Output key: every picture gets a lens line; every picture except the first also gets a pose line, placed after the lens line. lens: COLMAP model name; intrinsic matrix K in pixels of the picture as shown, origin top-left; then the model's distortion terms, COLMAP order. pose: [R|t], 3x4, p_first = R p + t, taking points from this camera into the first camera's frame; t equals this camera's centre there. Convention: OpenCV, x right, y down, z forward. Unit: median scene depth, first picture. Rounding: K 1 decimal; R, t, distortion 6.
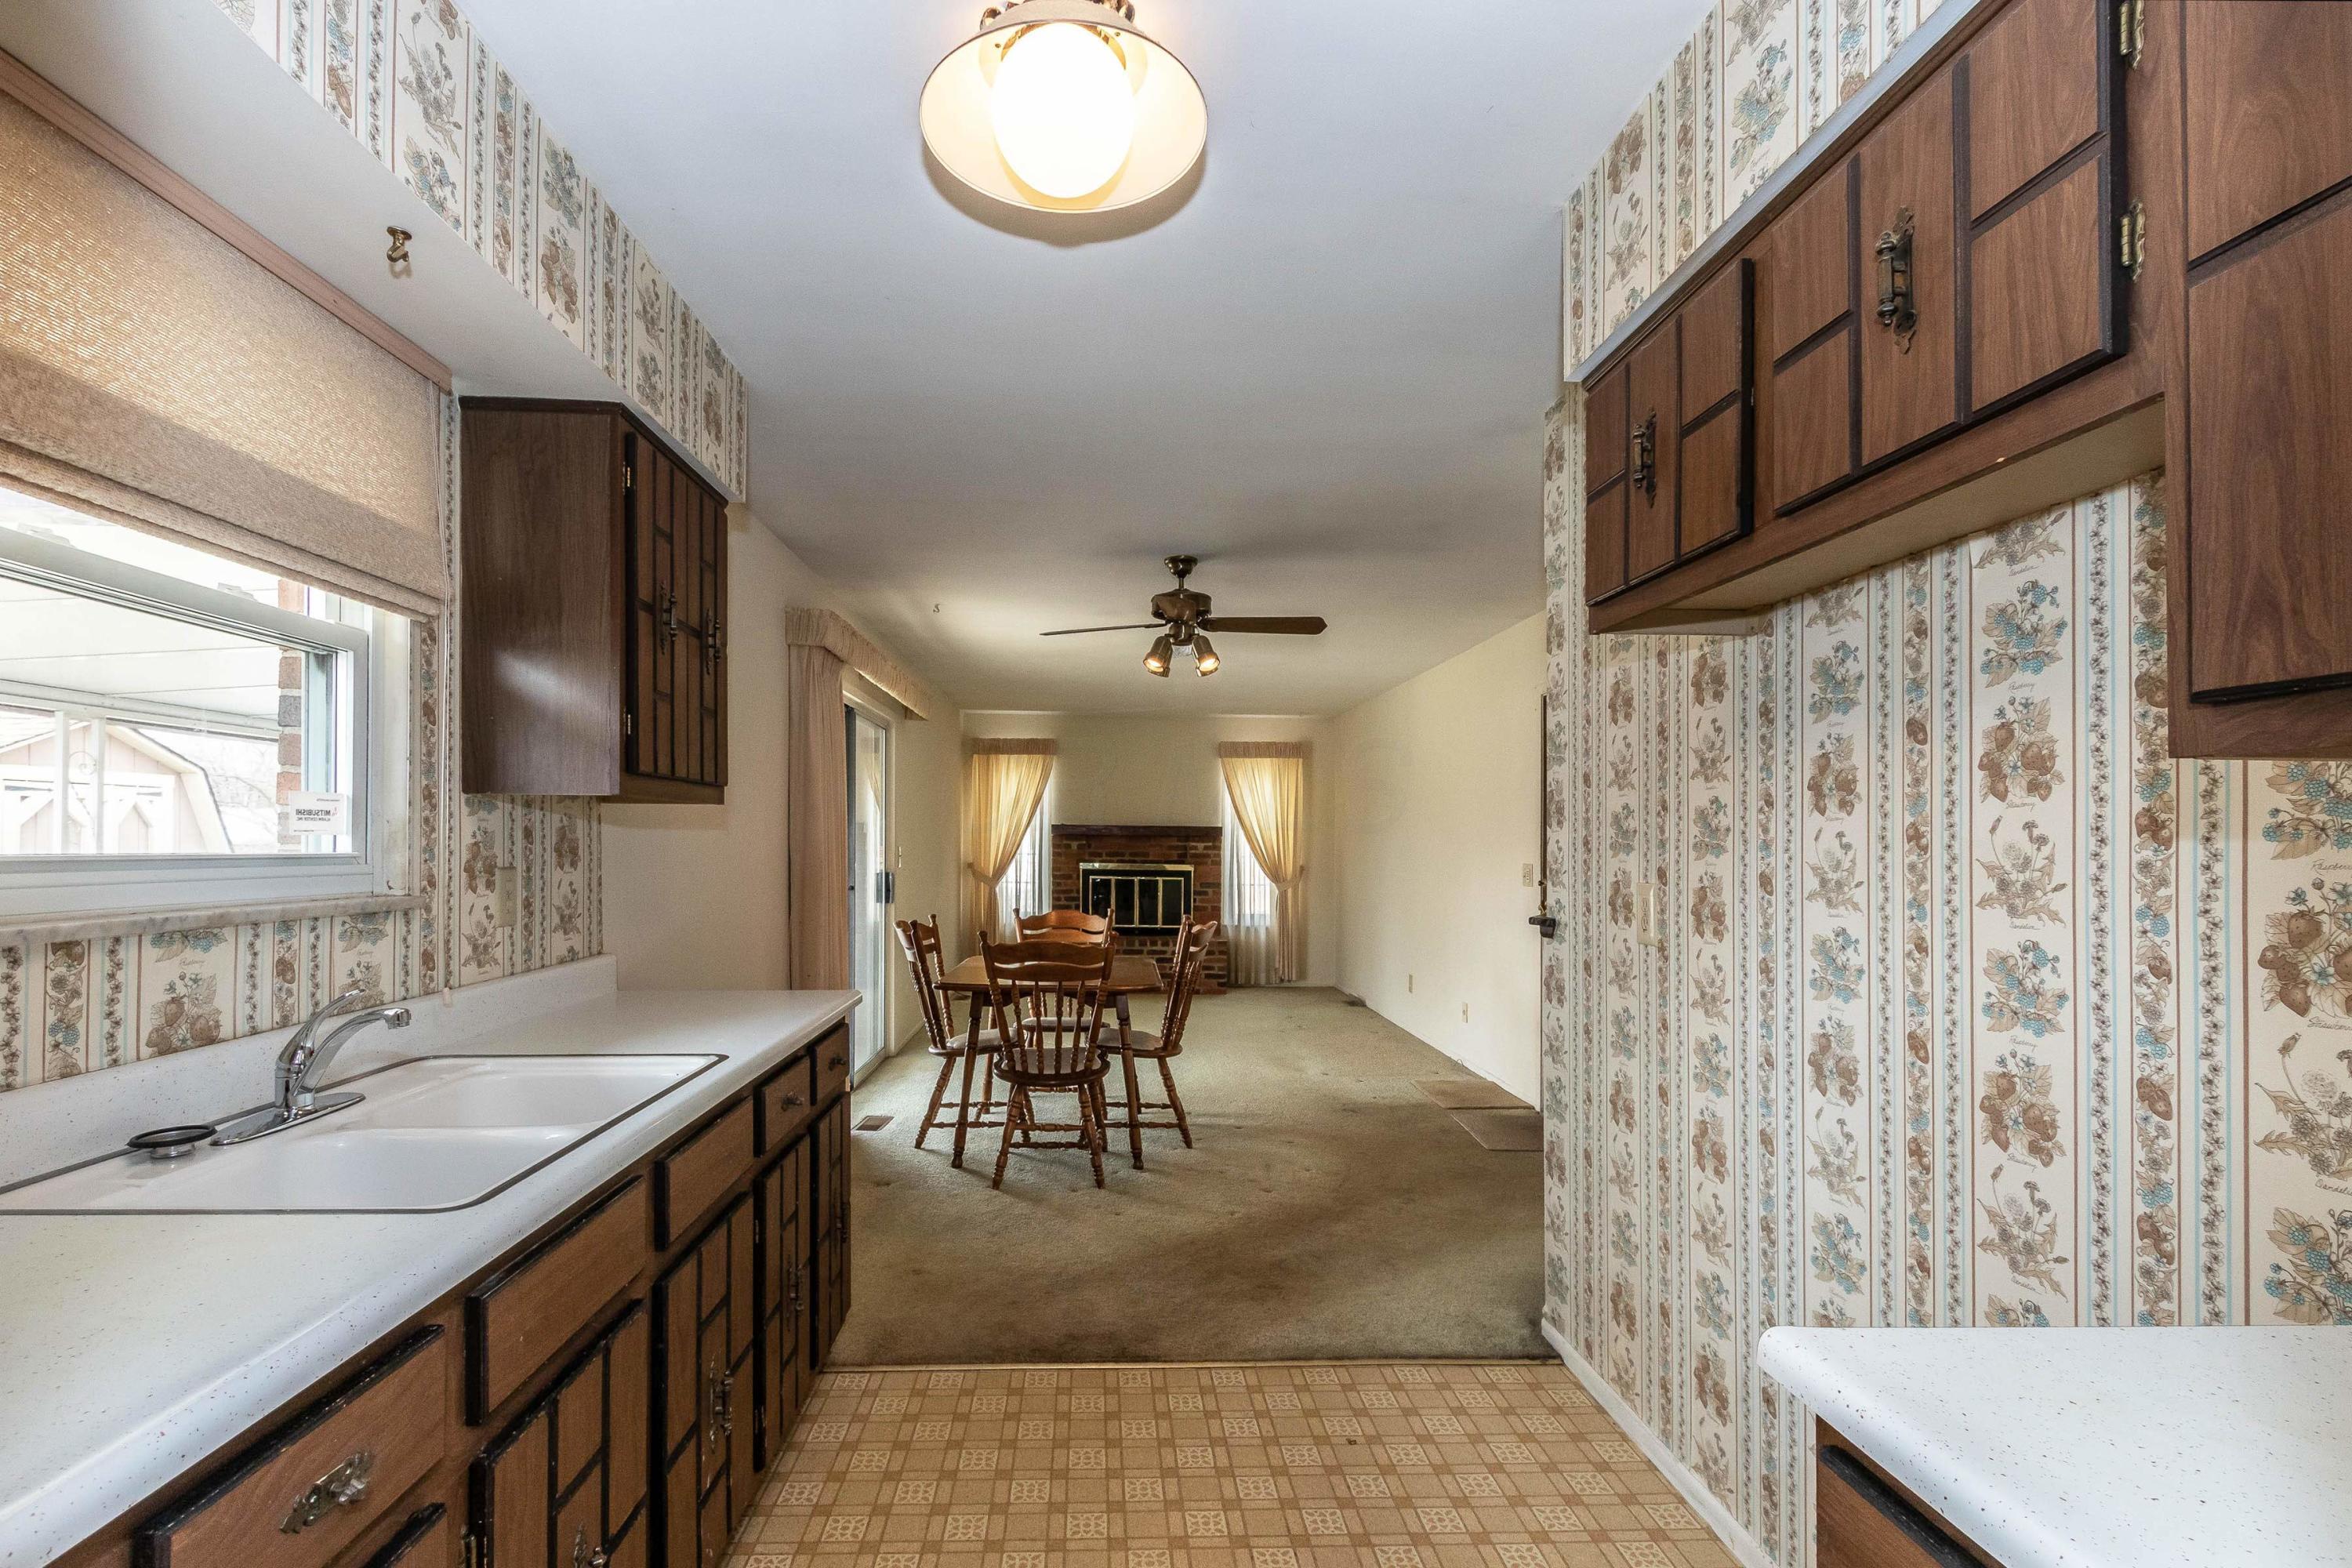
lens RADIAL K [[1063.5, 0, 1176.0], [0, 1063.5, 784.0], [0, 0, 1]] dist [0.000954, -0.000065]
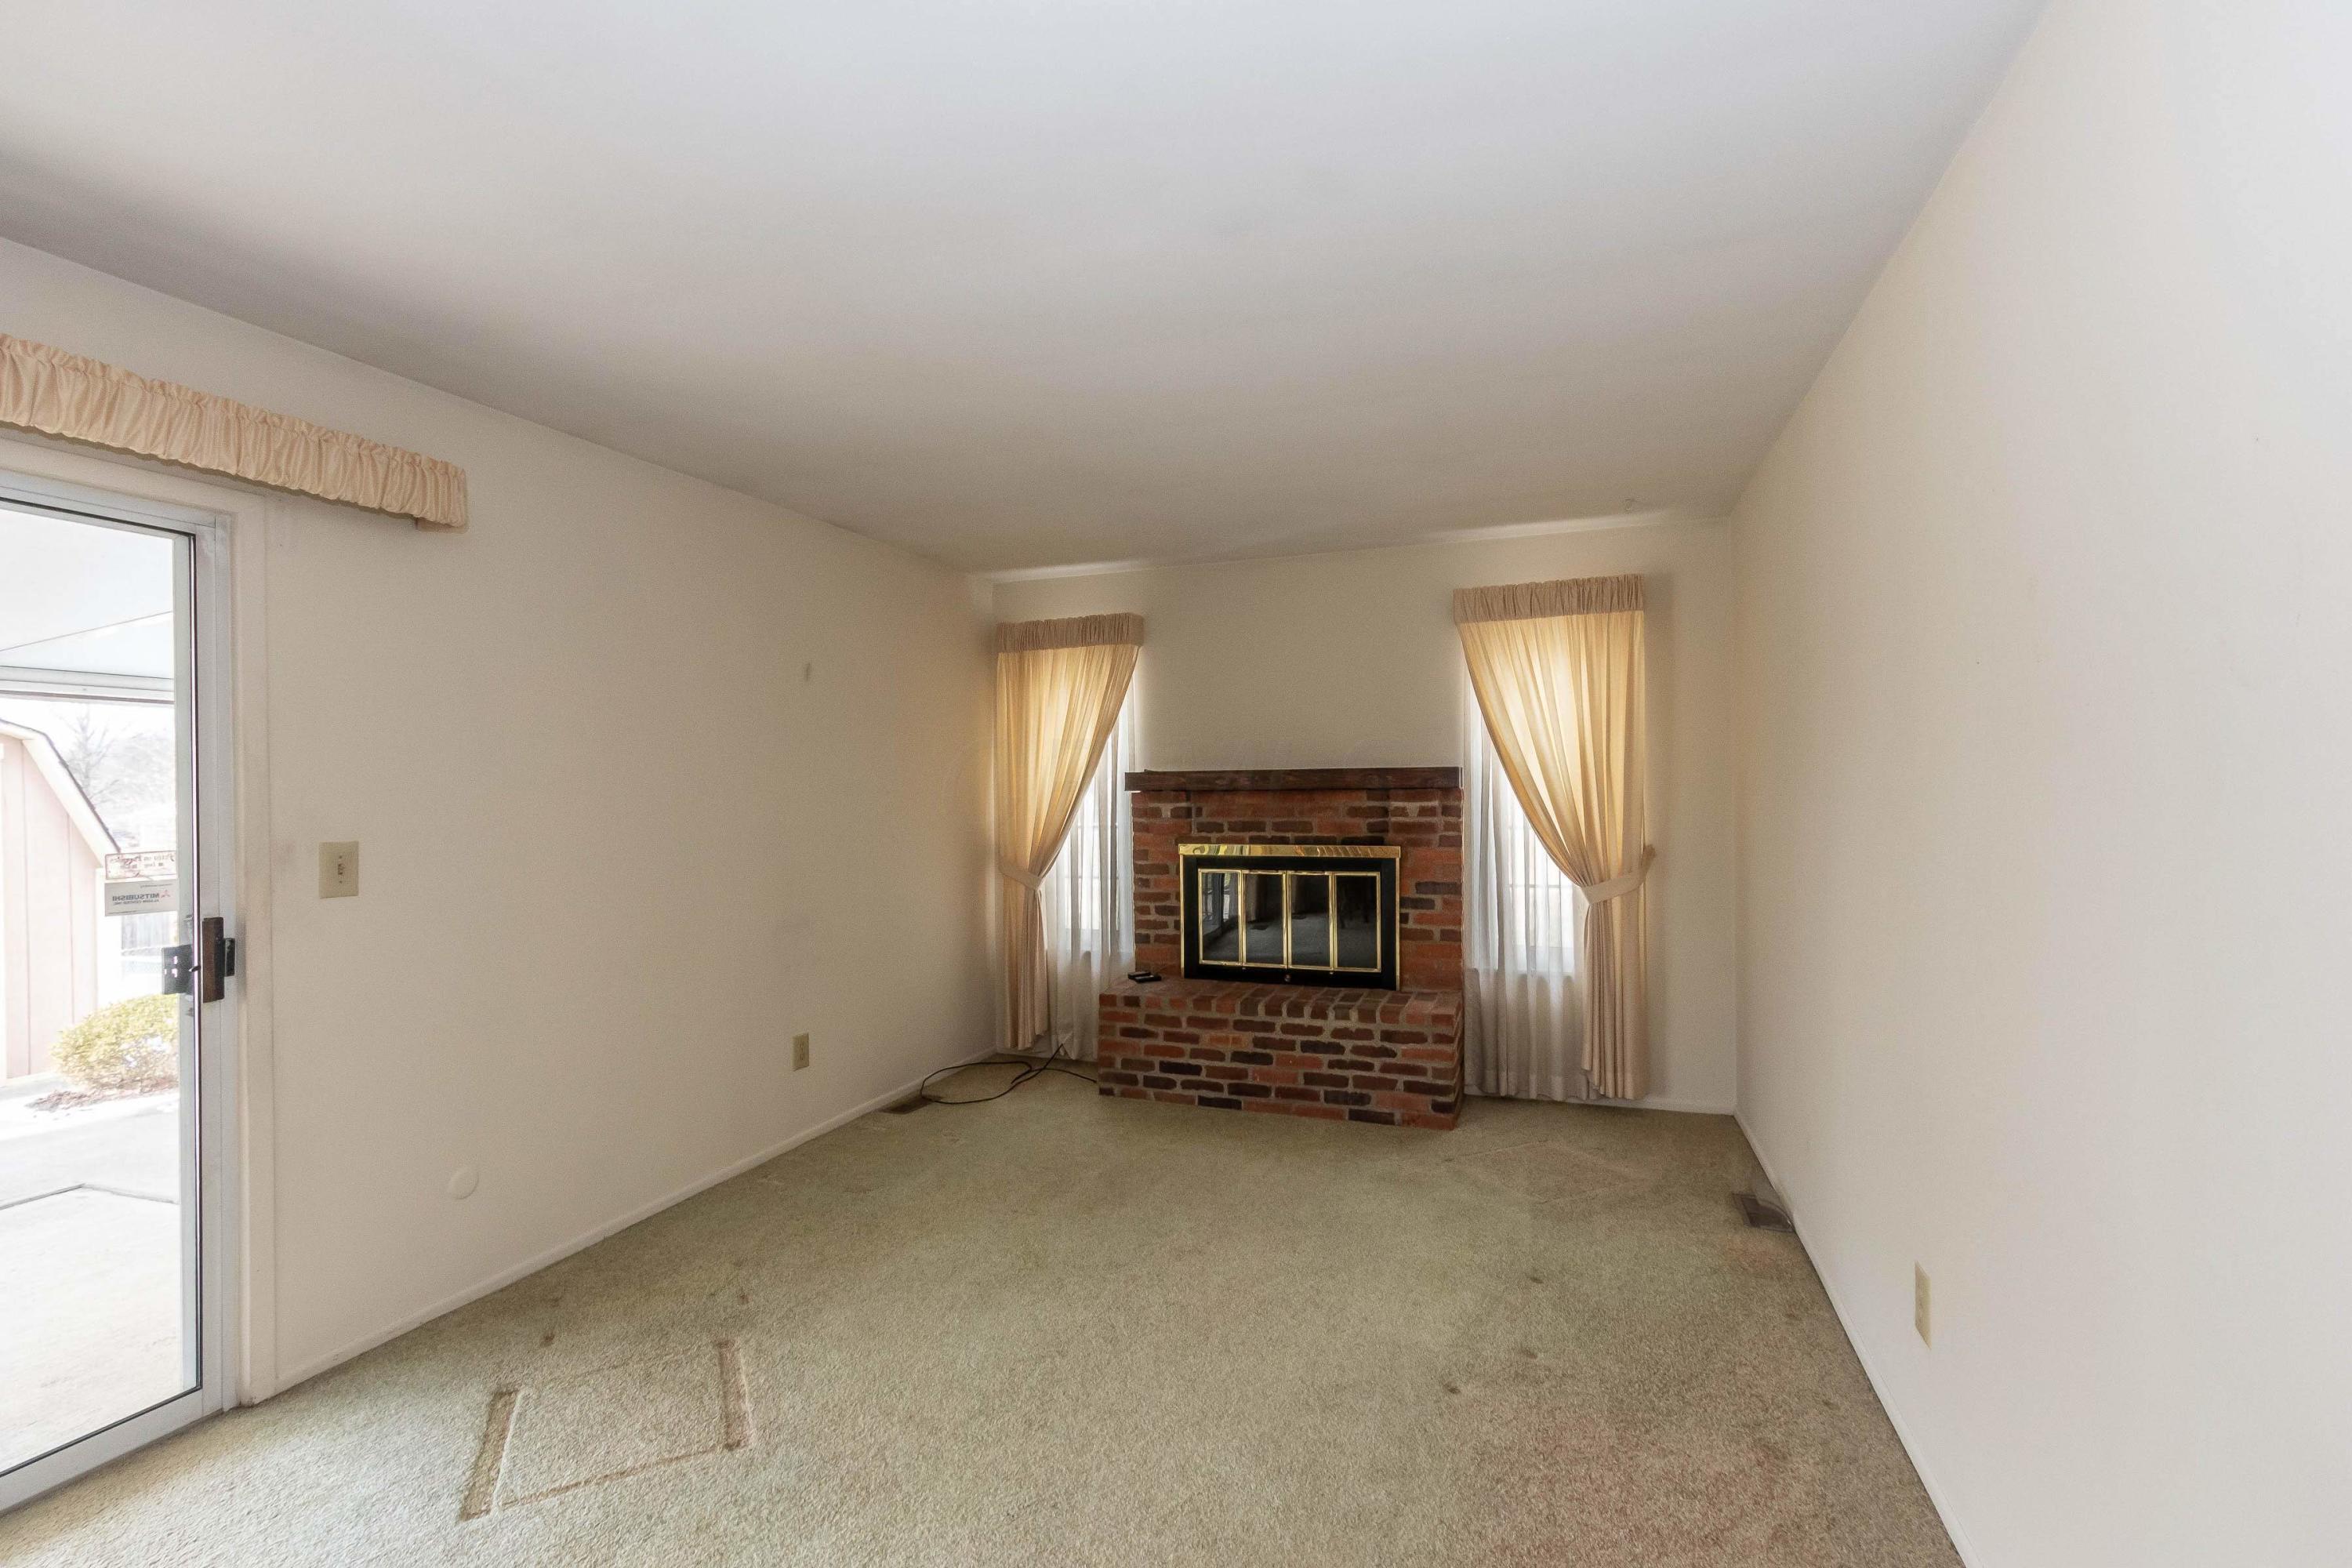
lens RADIAL K [[1063.5, 0, 1176.0], [0, 1063.5, 784.0], [0, 0, 1]] dist [0.000954, -0.000065]
pose [[0.911311, -0.025226, -0.410945, 0.124779], [0.043810, 0.998396, 0.035865, 0.024991], [0.409381, -0.050688, 0.910954, 0.510548]]
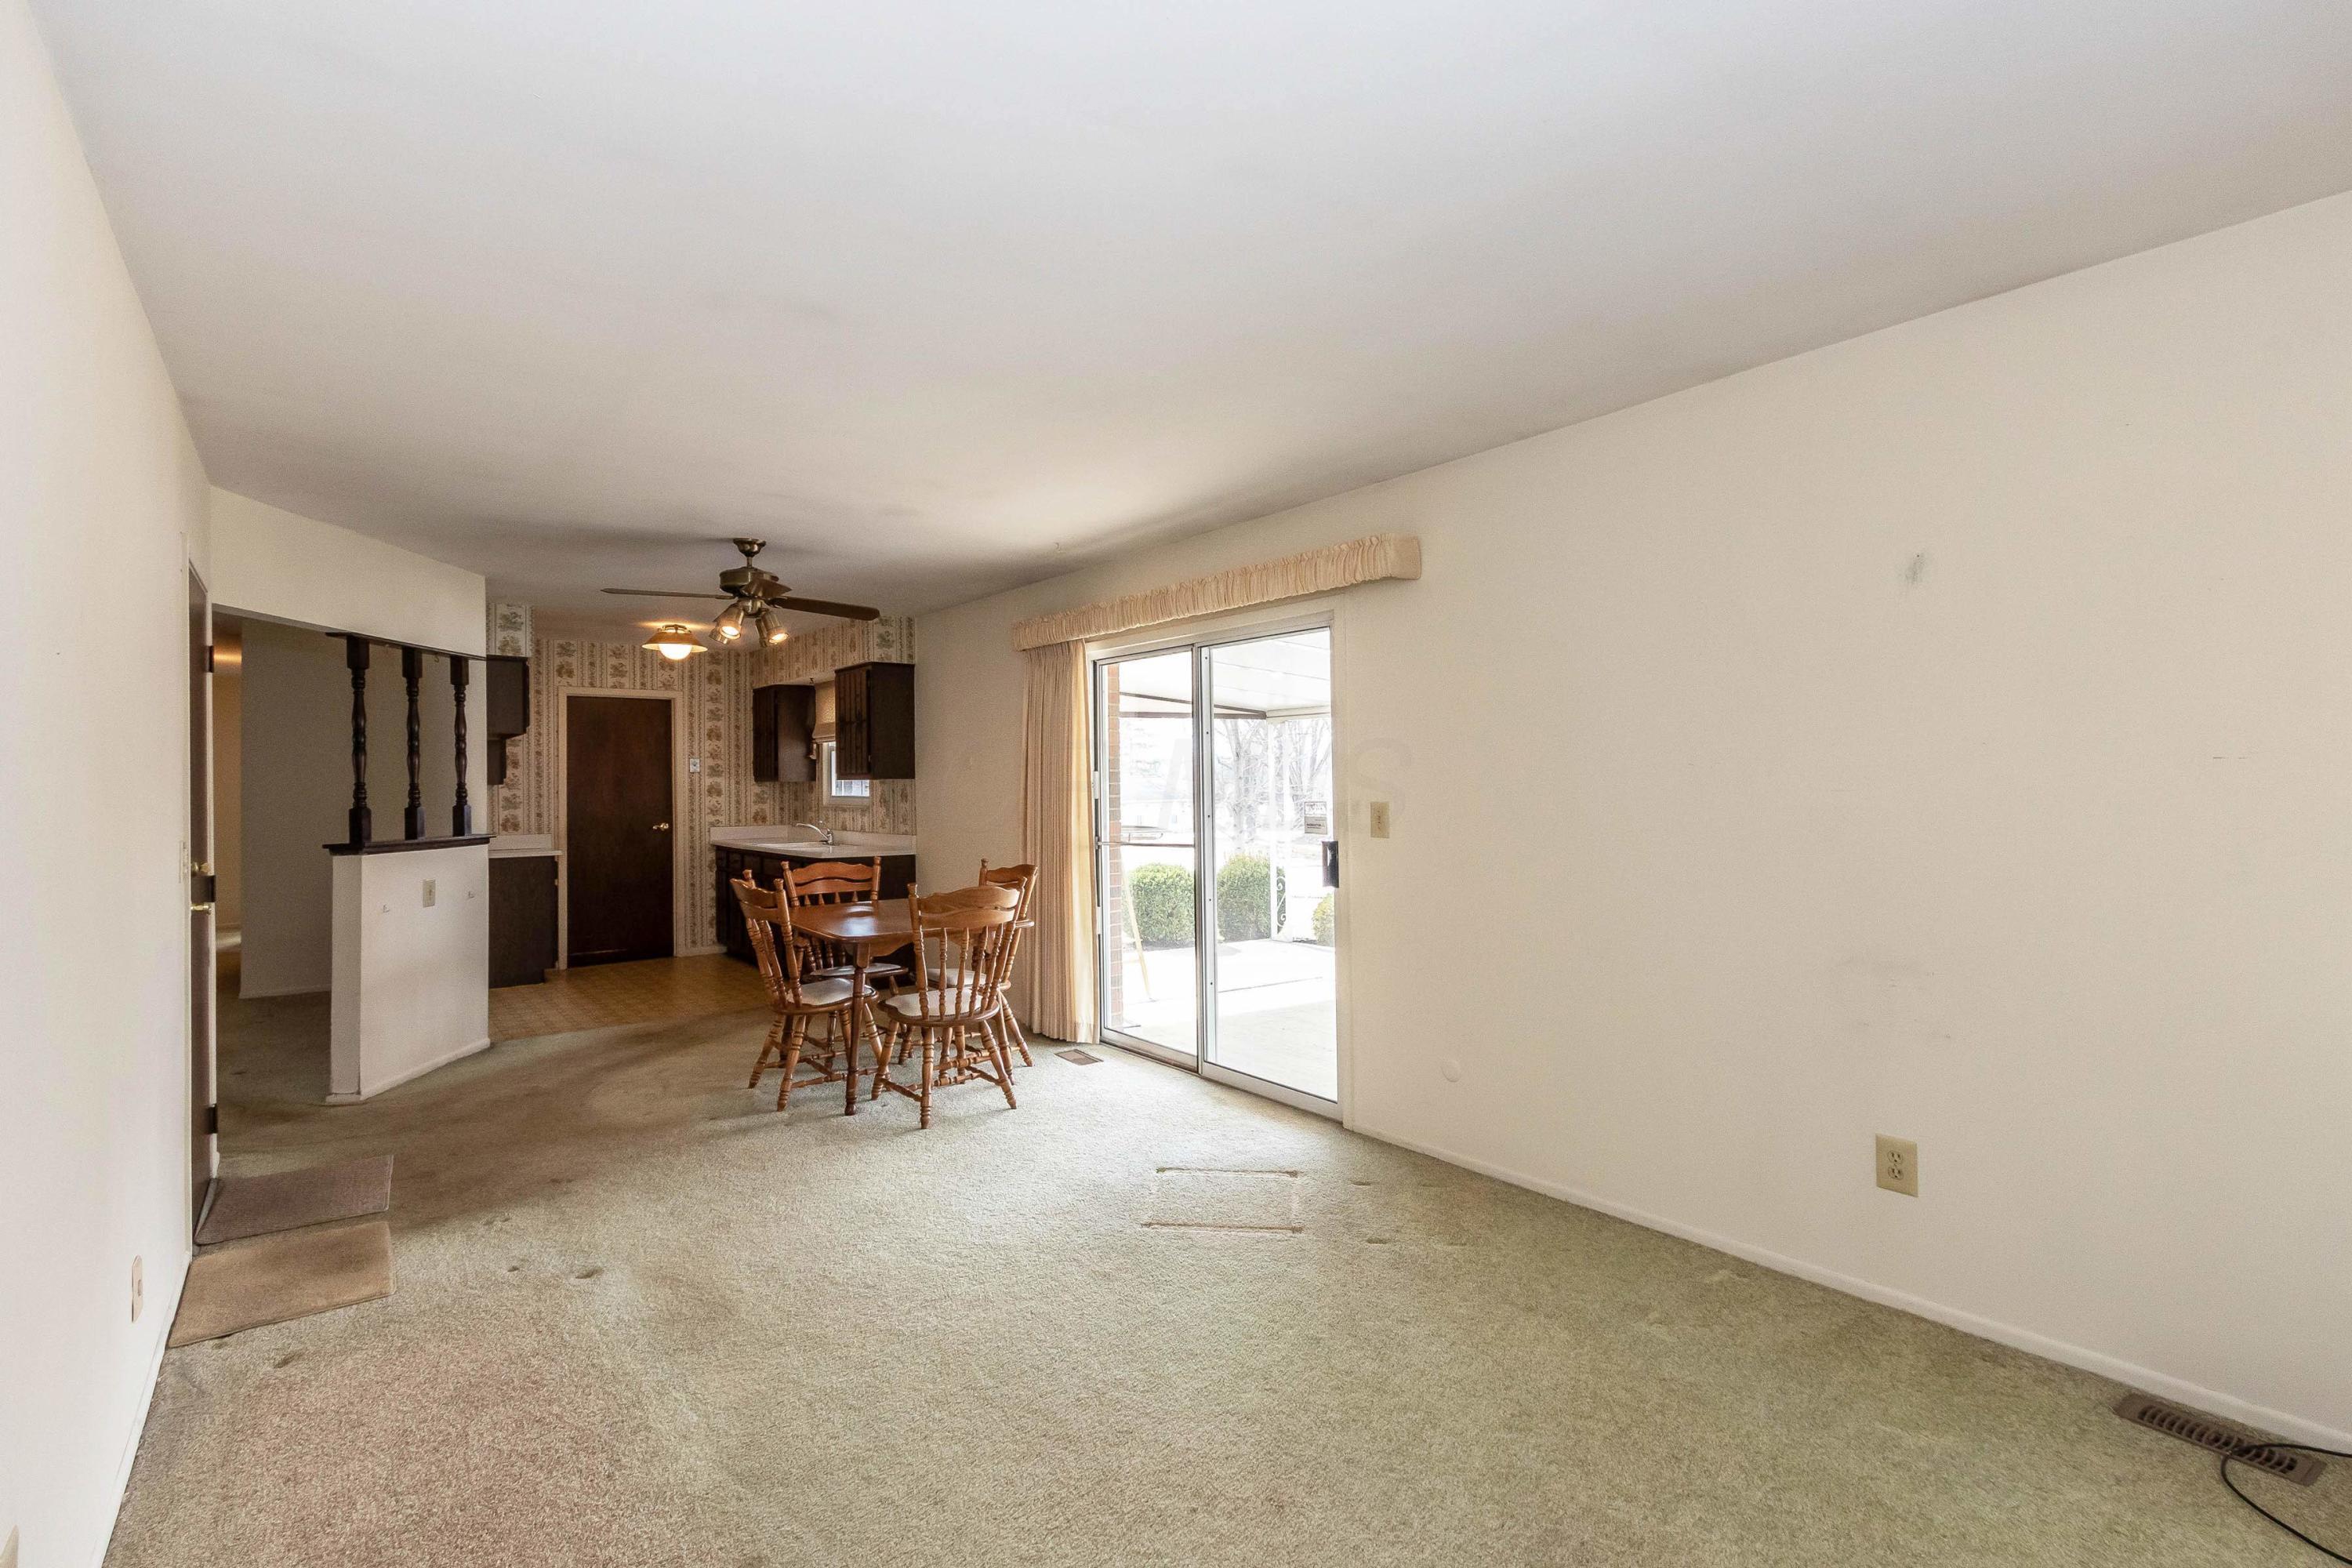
lens RADIAL K [[1063.5, 0, 1176.0], [0, 1063.5, 784.0], [0, 0, 1]] dist [0.000954, -0.000065]
pose [[-0.831199, -0.008149, -0.555916, 0.116133], [0.025742, 0.998256, -0.053122, 0.053319], [0.555379, -0.058466, -0.829539, 0.972784]]
